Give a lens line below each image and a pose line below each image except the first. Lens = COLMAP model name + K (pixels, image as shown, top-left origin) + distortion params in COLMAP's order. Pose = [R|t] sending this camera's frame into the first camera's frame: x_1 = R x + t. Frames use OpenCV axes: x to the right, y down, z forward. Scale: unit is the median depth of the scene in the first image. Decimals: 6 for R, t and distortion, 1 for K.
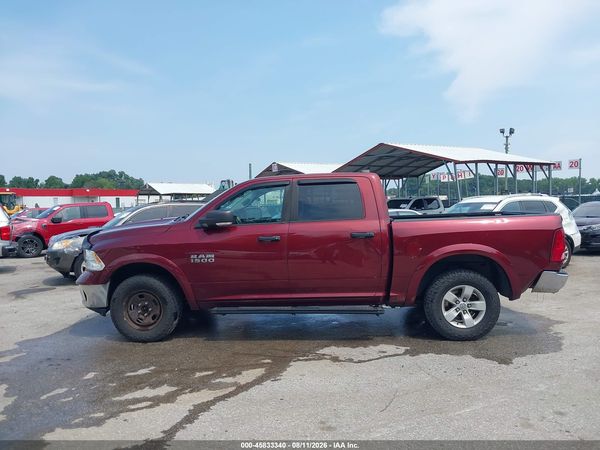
lens RADIAL K [[481.2, 0, 302.6], [0, 481.2, 222.9], [0, 0, 1]] dist [0.003727, -0.016885]
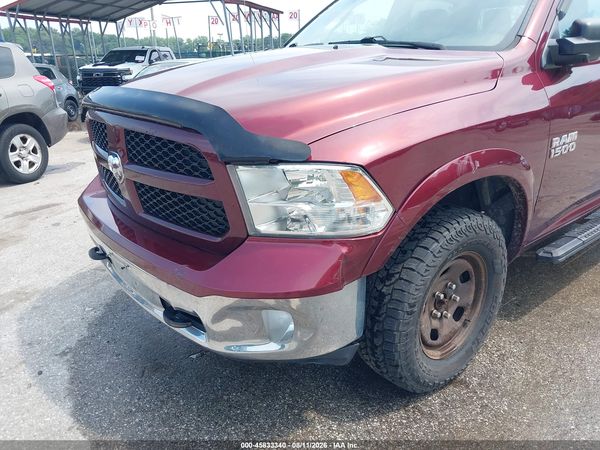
lens RADIAL K [[478.2, 0, 300.0], [0, 478.2, 225.0], [0, 0, 1]] dist [0.006583, -0.002672]
pose [[0.714209, -0.221626, 0.663918, -0.656700], [0.026636, 0.956465, 0.290628, 0.014571], [-0.699425, -0.189885, 0.689020, 0.866283]]
